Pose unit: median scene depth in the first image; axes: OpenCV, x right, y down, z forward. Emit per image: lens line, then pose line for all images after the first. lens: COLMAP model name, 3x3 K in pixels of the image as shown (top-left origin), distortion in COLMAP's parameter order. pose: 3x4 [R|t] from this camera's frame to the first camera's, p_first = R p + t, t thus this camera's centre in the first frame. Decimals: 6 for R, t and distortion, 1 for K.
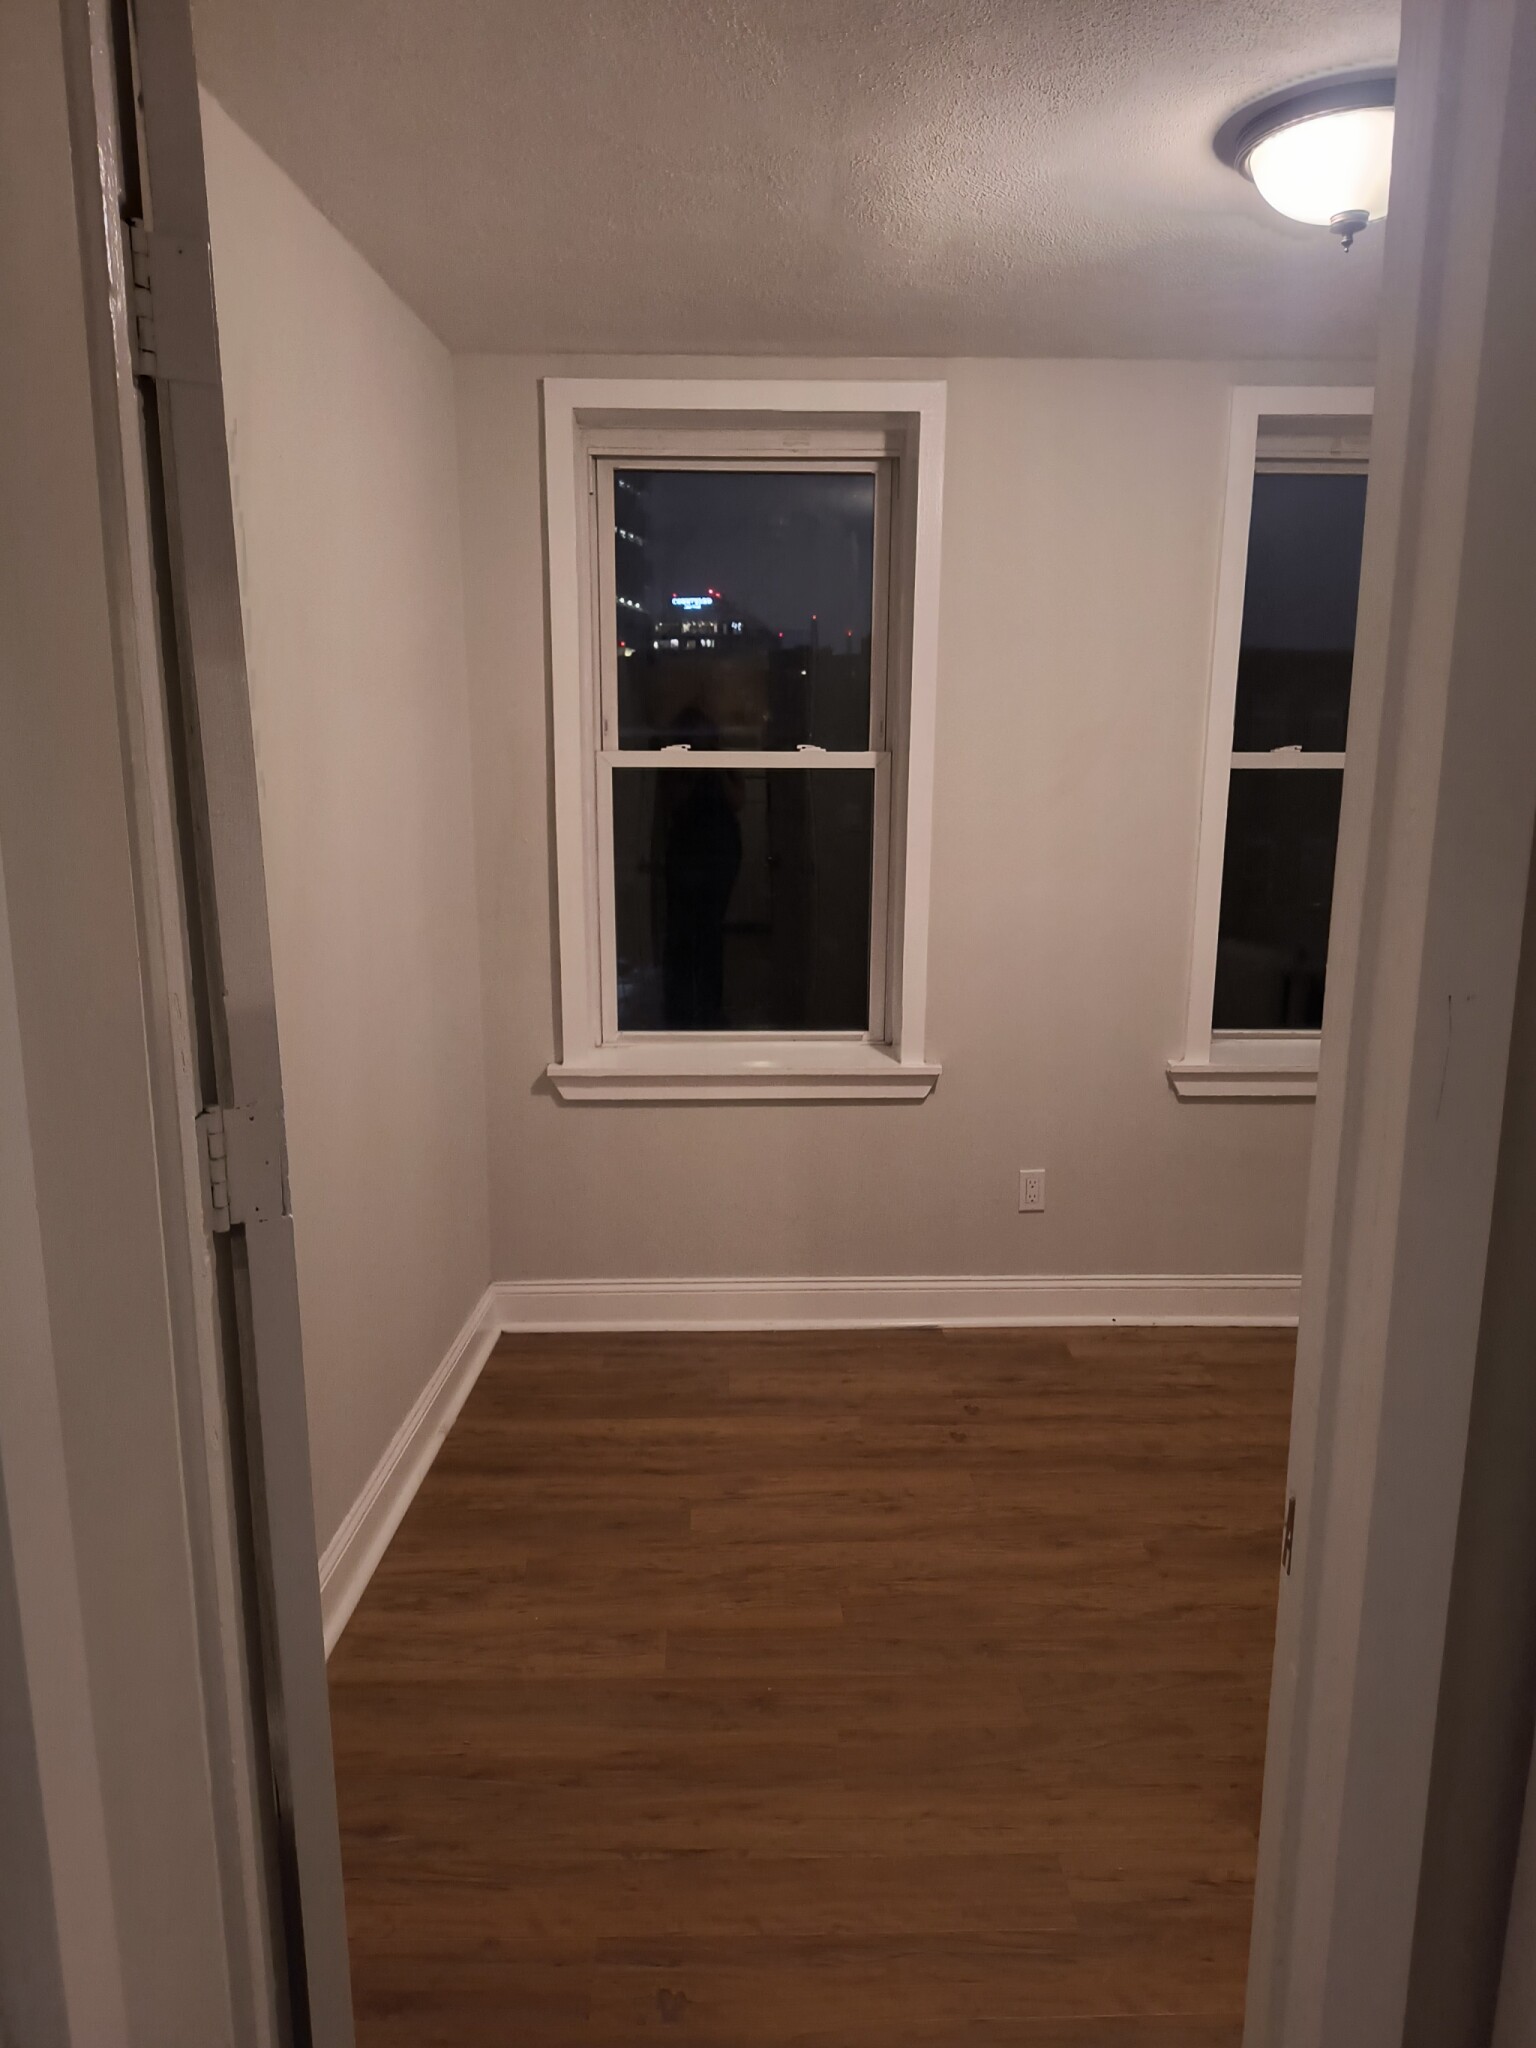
lens RADIAL K [[1435.4, 0, 750.2], [0, 1435.4, 1035.7], [0, 0, 1]] dist [0.024153, -0.006867]
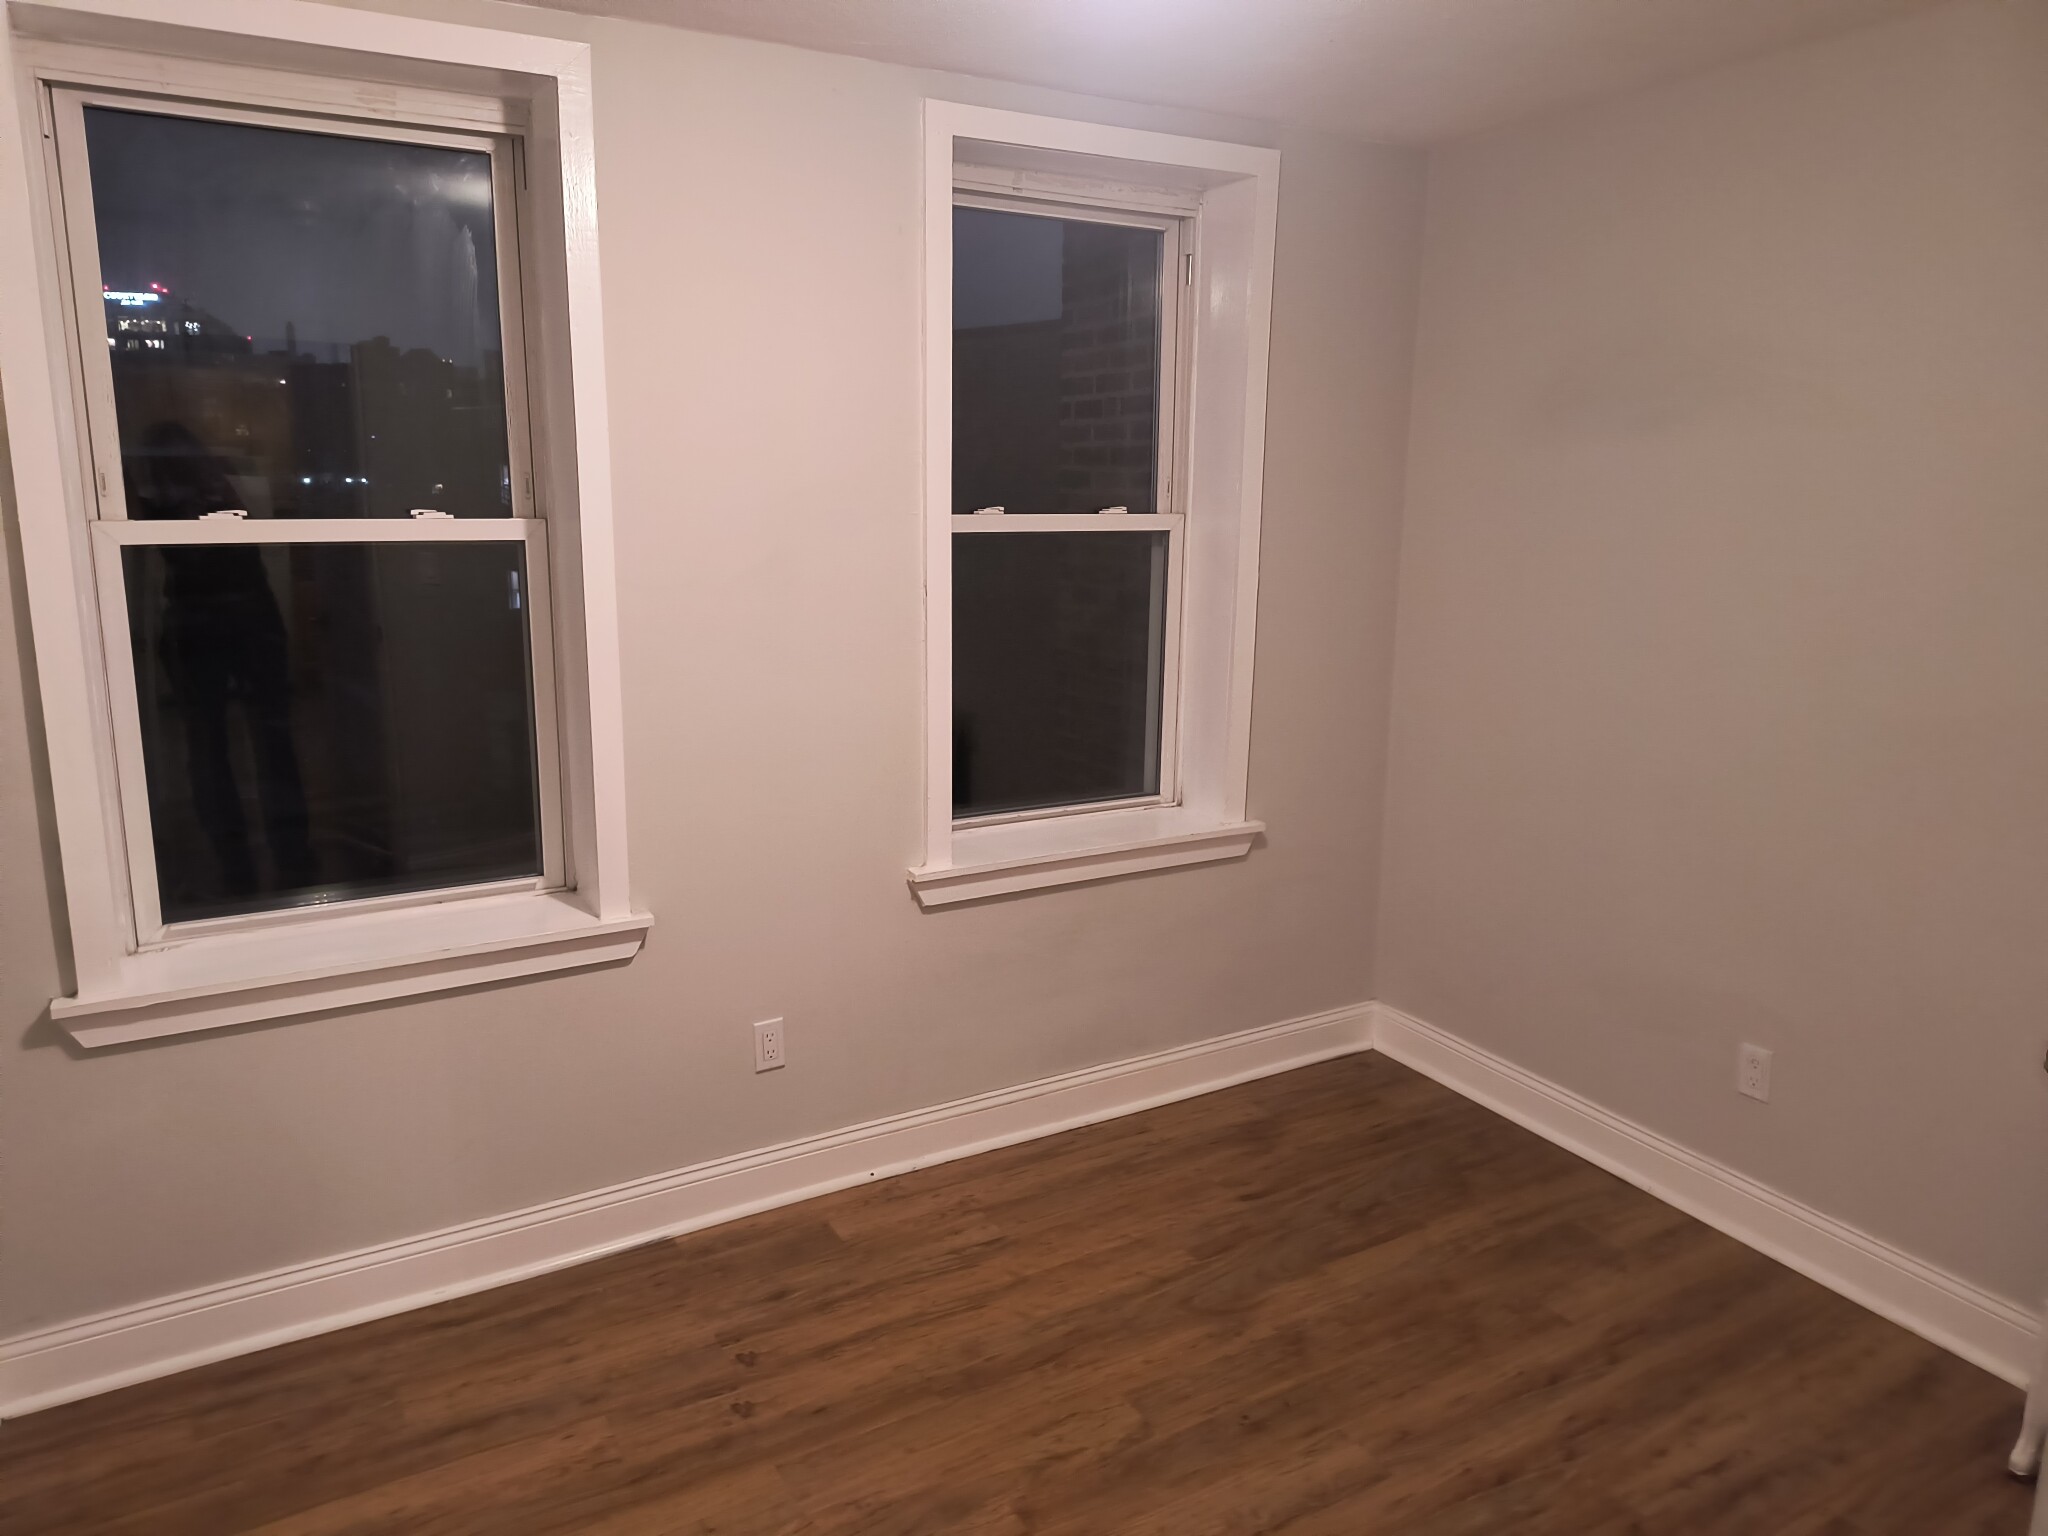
lens RADIAL K [[1435.4, 0, 1012.9], [0, 1435.4, 729.3], [0, 0, 1]] dist [0.024153, -0.006867]
pose [[0.881331, -0.084473, 0.464887, -0.051567], [0.092568, 0.995692, 0.005435, -0.067757], [-0.463343, 0.038244, 0.885353, 0.212182]]
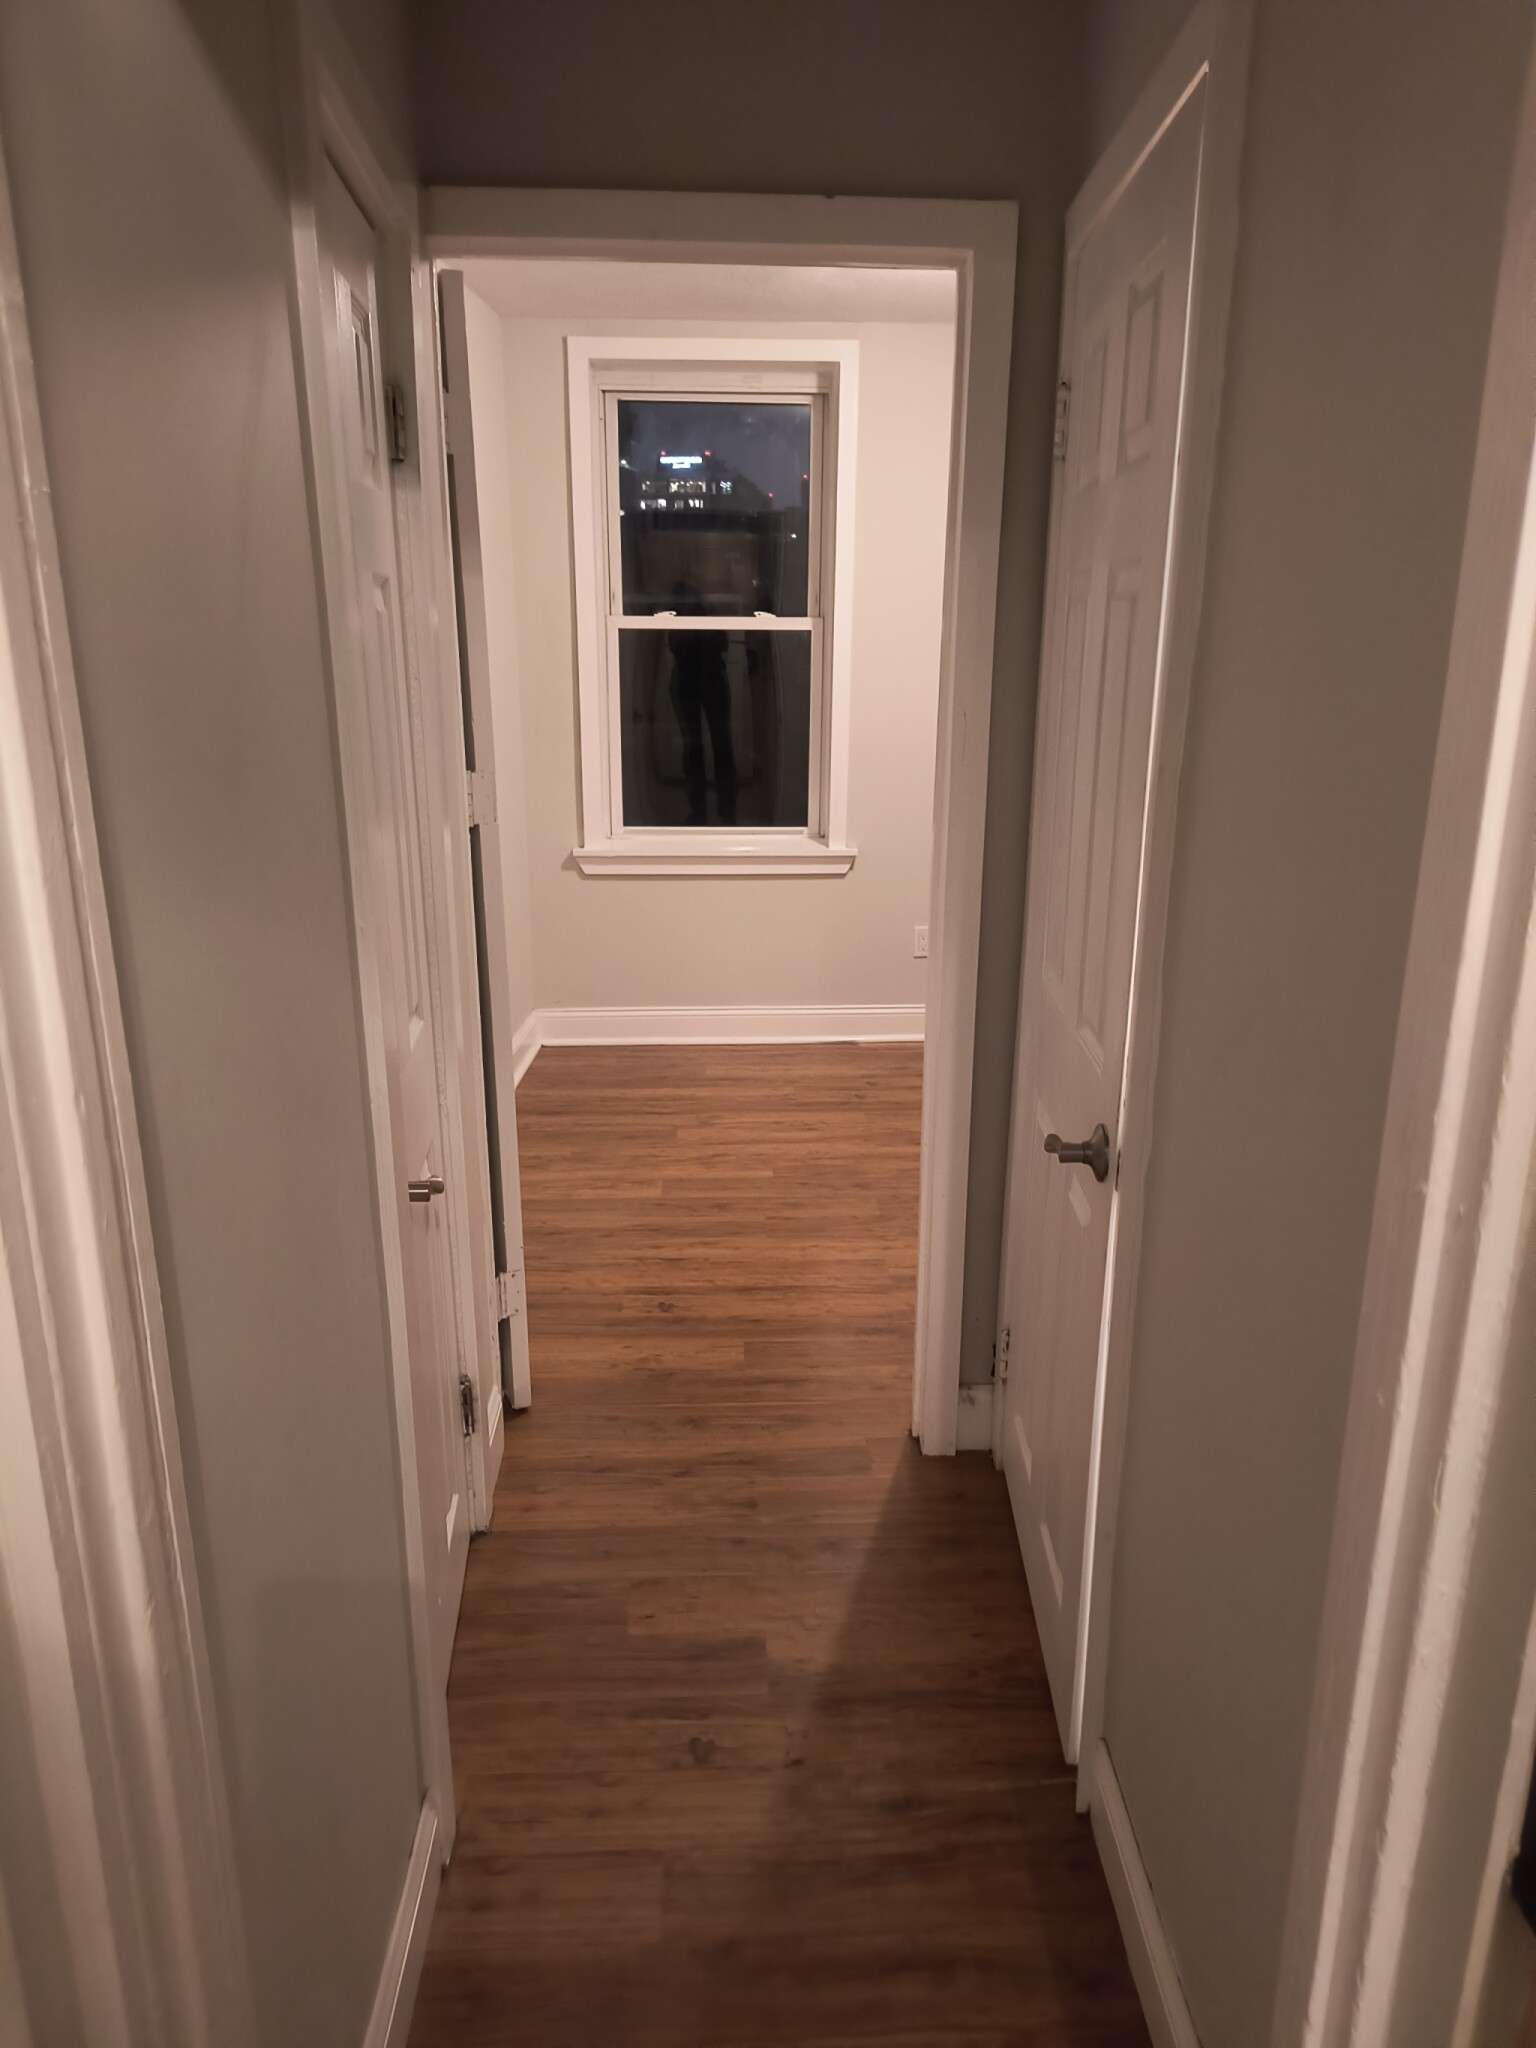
lens RADIAL K [[1435.4, 0, 754.2], [0, 1435.4, 1050.2], [0, 0, 1]] dist [0.024153, -0.006867]
pose [[0.999958, -0.000096, 0.009154, 0.021101], [-0.000780, 0.995421, 0.095585, 0.083546], [-0.009121, -0.095588, 0.995379, -0.406788]]
